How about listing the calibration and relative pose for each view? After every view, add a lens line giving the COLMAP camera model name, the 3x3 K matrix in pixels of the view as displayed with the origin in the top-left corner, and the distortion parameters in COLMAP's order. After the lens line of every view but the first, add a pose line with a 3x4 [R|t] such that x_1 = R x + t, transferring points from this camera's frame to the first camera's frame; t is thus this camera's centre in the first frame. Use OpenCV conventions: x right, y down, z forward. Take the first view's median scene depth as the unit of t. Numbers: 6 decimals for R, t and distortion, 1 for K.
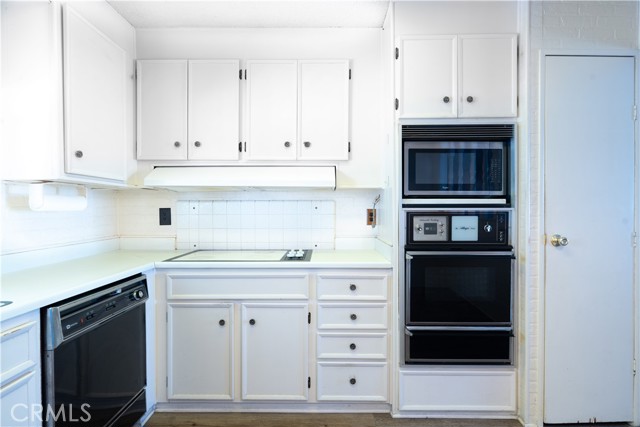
lens RADIAL K [[314.9, 0, 320.0], [0, 314.9, 213.5], [0, 0, 1]] dist [-0.002827, -0.000221]
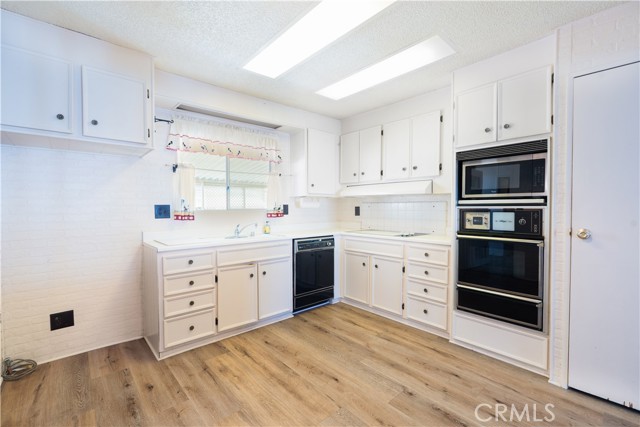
lens RADIAL K [[284.3, 0, 320.0], [0, 284.3, 213.5], [0, 0, 1]] dist [-0.000996, -0.000147]
pose [[0.666917, 0.016434, -0.744950, 0.842370], [-0.013149, 0.999861, 0.010285, 0.011181], [0.745016, 0.002936, 0.667041, -0.410357]]
